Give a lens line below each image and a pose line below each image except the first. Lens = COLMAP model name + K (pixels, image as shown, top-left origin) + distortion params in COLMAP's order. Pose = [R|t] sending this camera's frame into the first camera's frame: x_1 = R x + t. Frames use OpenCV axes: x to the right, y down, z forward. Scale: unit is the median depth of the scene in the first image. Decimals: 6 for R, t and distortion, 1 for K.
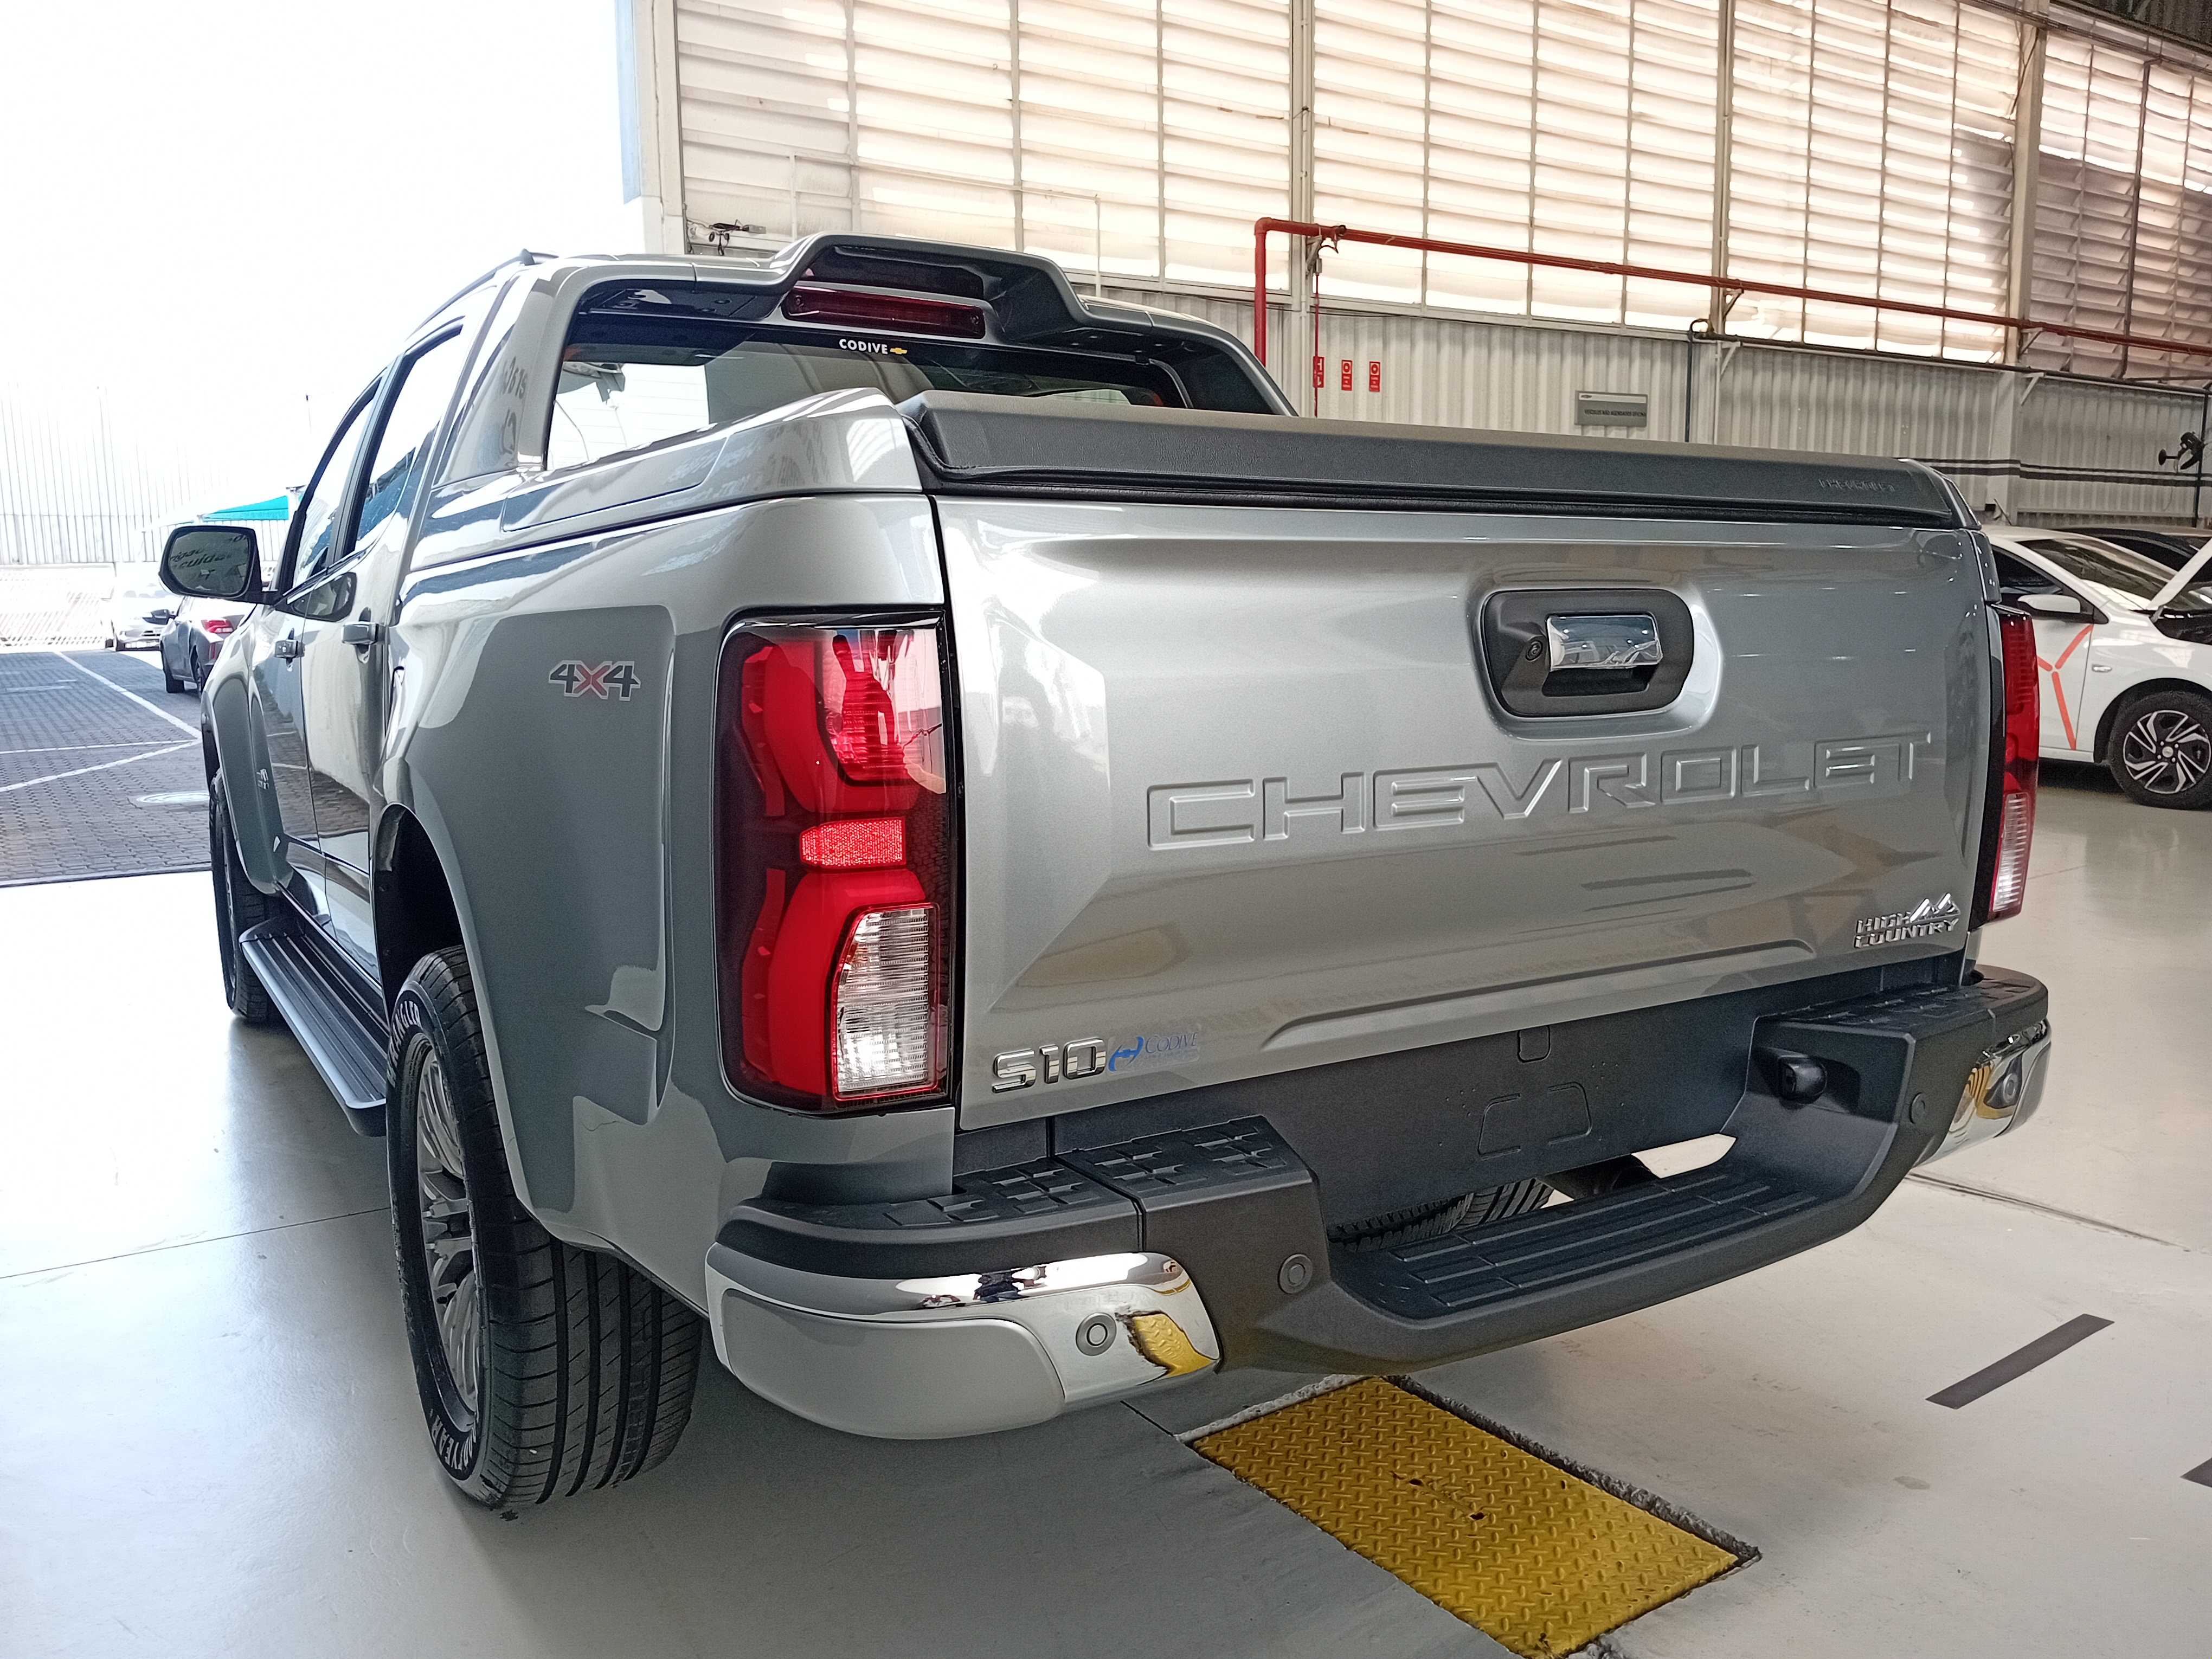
lens RADIAL K [[1739.0, 0, 1116.4], [0, 1739.0, 837.6], [0, 0, 1]] dist [0.027098, -0.064774]
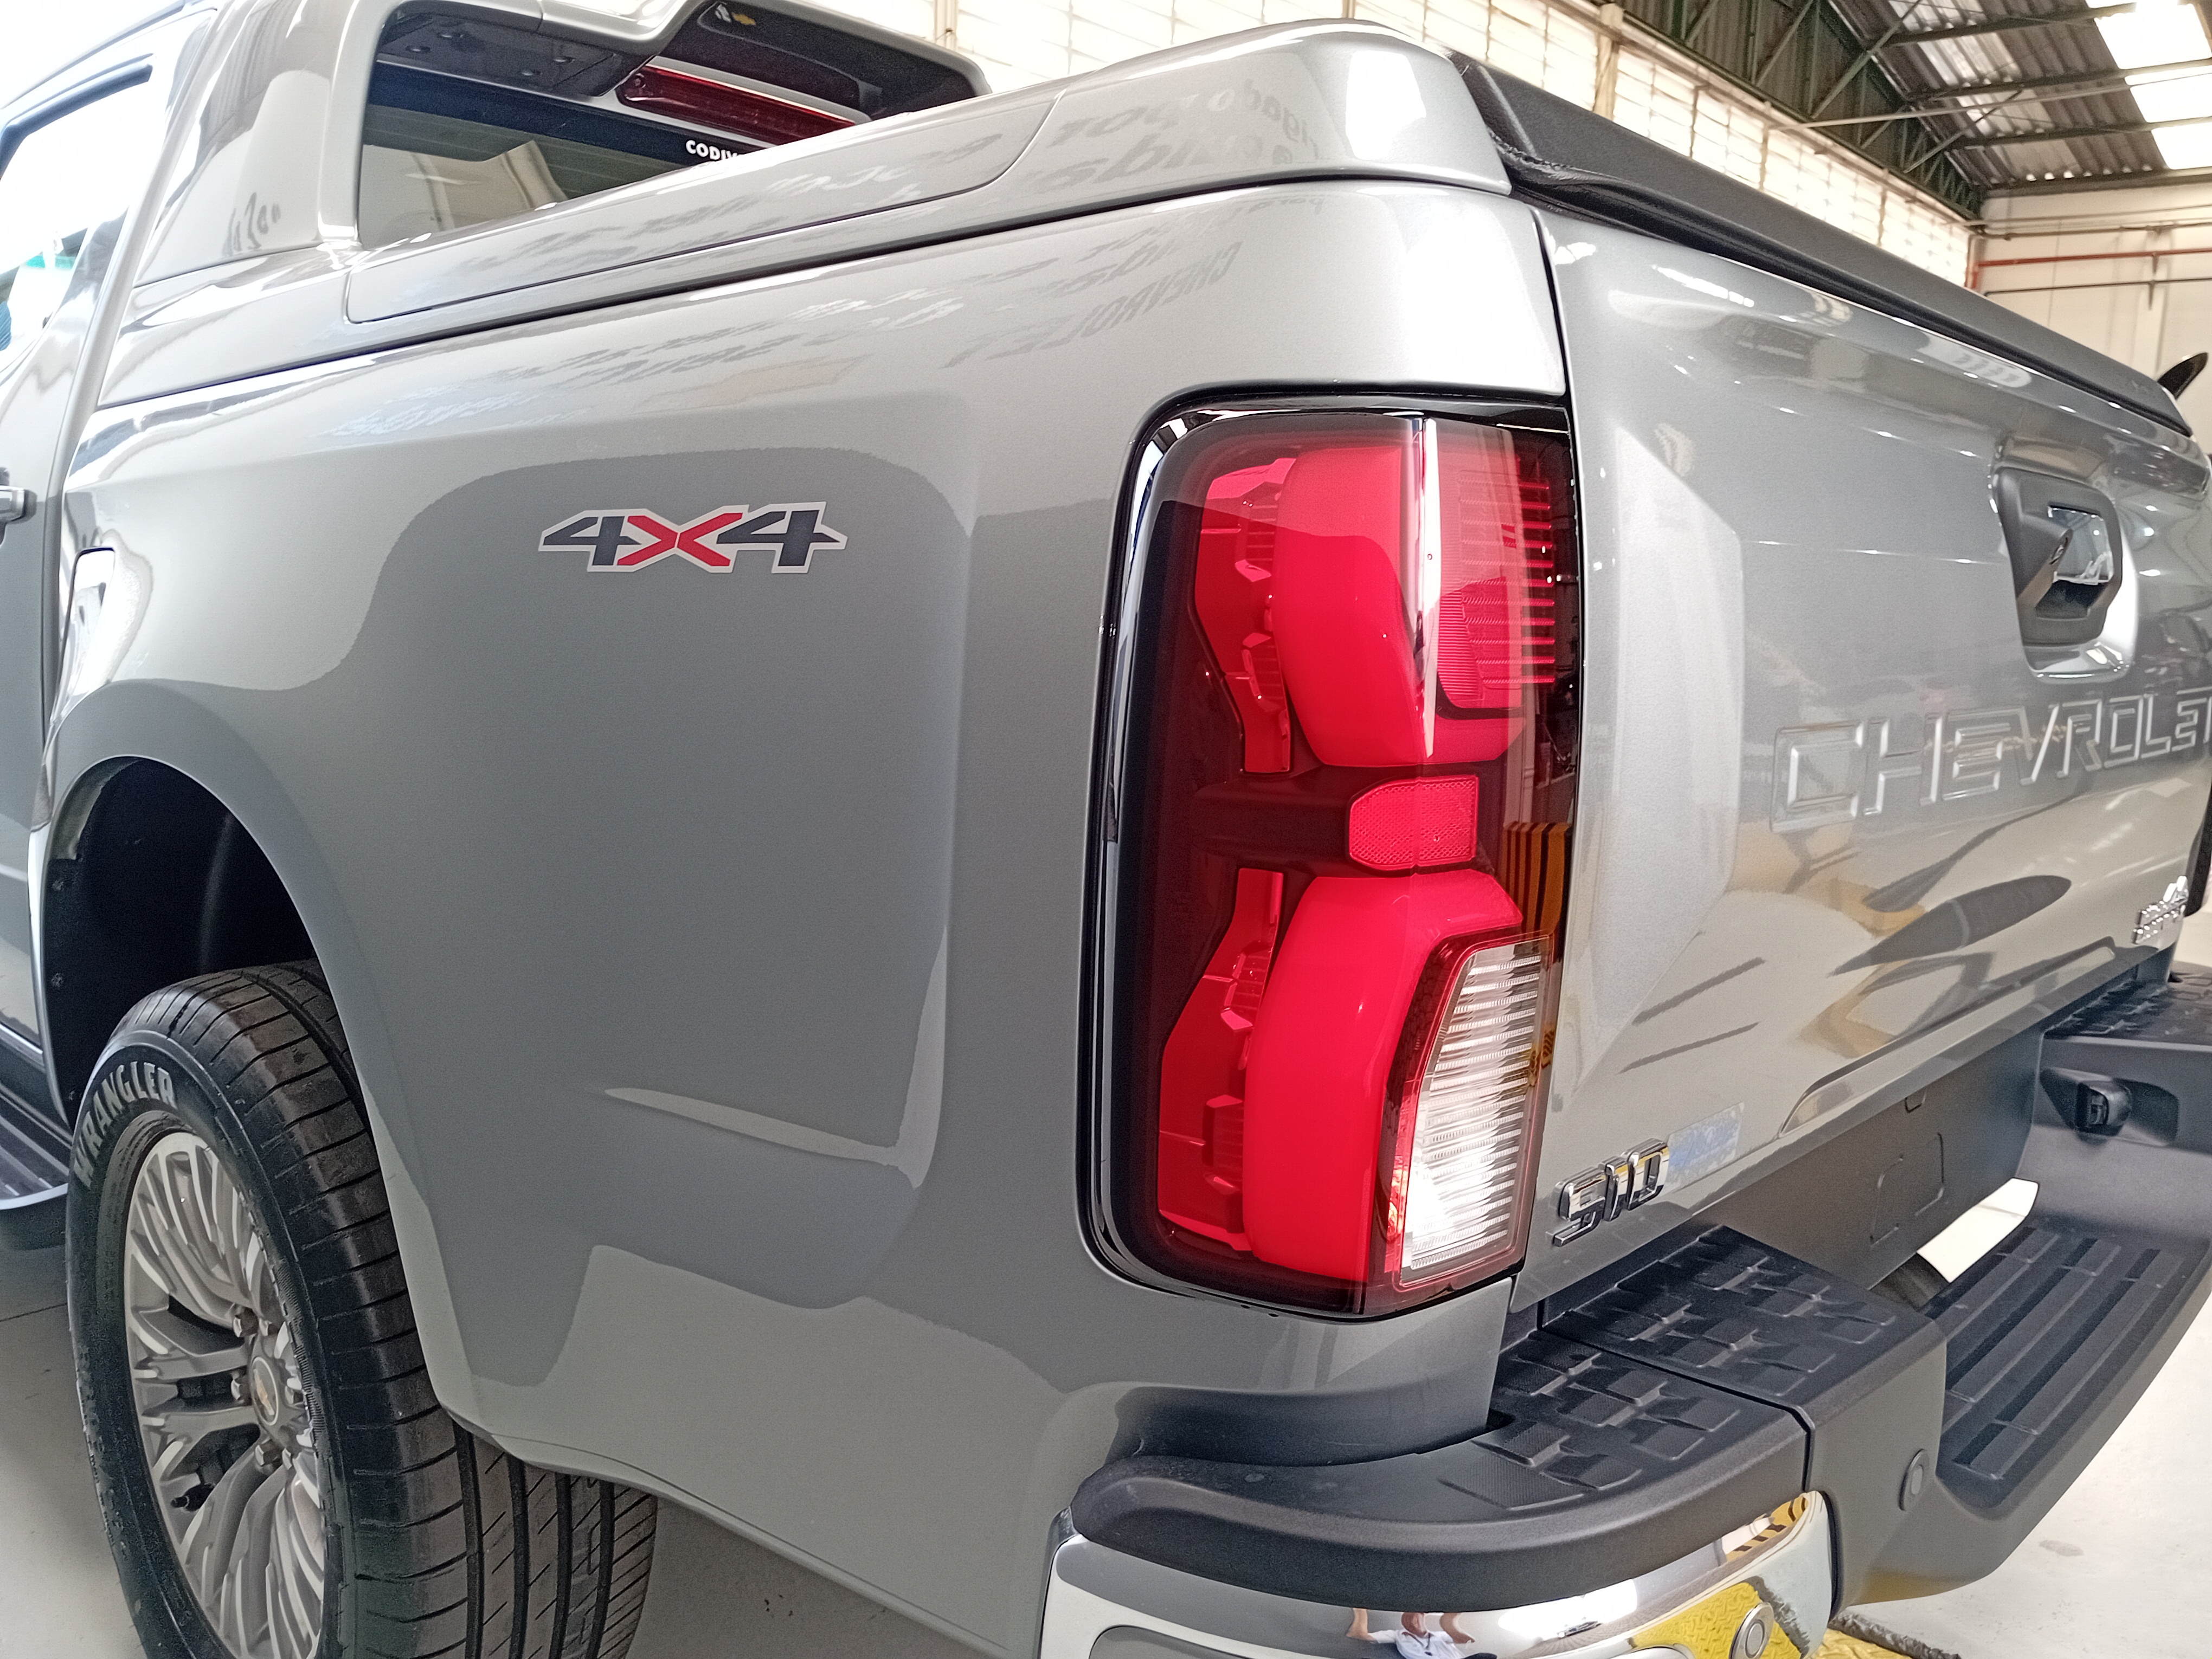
lens RADIAL K [[1739.0, 0, 1119.5], [0, 1739.0, 839.9], [0, 0, 1]] dist [0.027098, -0.064774]
pose [[0.965266, -0.002367, 0.261257, -0.253462], [-0.002472, 0.999832, 0.018189, -0.000880], [-0.261256, -0.018203, 0.965098, 0.322649]]
